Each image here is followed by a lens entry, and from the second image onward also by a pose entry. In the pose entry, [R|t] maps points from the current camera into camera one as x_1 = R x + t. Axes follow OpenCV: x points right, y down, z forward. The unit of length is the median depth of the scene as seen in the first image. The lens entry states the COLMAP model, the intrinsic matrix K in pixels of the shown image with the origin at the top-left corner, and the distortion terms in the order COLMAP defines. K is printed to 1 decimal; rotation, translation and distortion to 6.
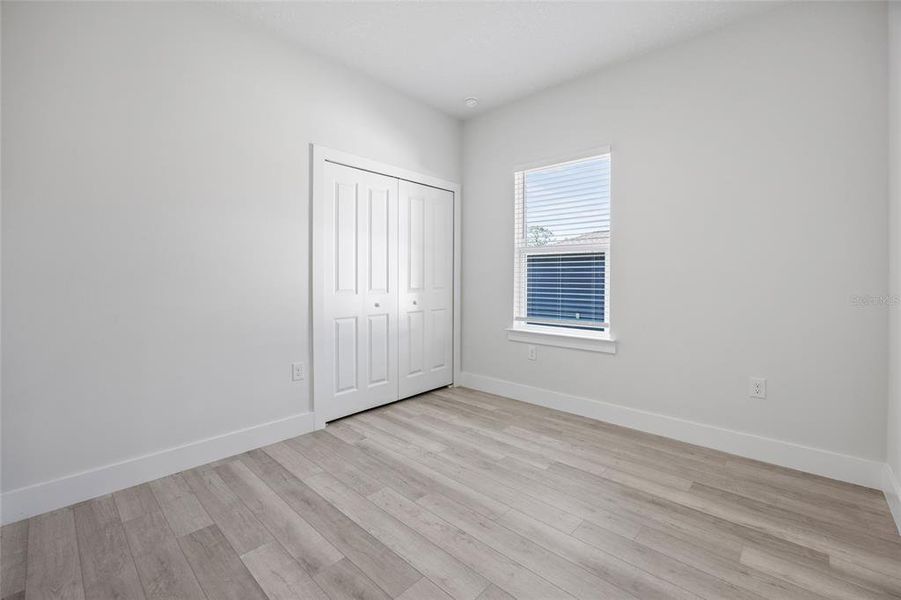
lens RADIAL K [[375.1, 0, 447.1], [0, 375.1, 298.5], [0, 0, 1]] dist [-0.004154, -0.001620]
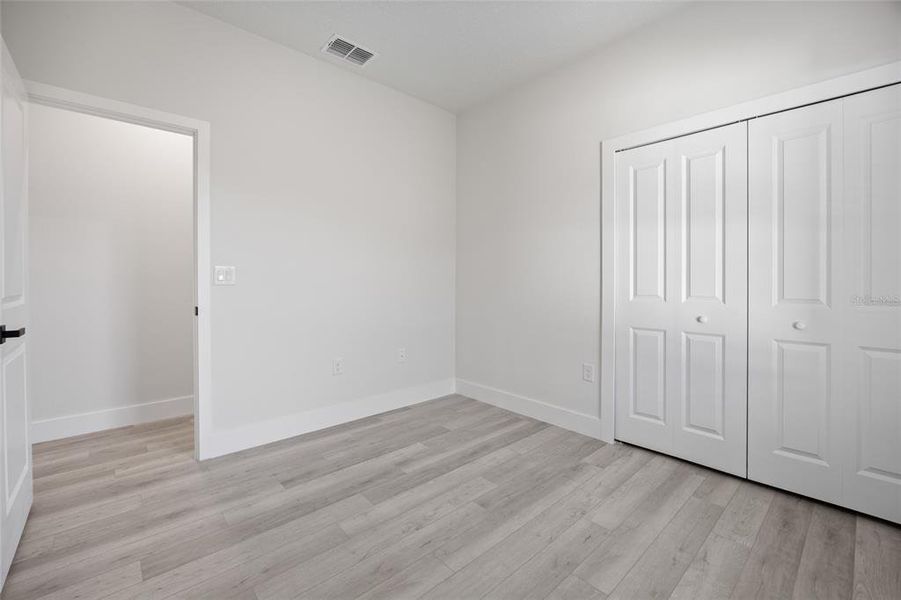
lens RADIAL K [[375.1, 0, 457.4], [0, 375.1, 301.2], [0, 0, 1]] dist [-0.004154, -0.001620]
pose [[-0.055459, 0.050375, -0.997189, 0.591173], [-0.054341, 0.997094, 0.053392, -0.032345], [0.996981, 0.057149, -0.052561, 0.646428]]
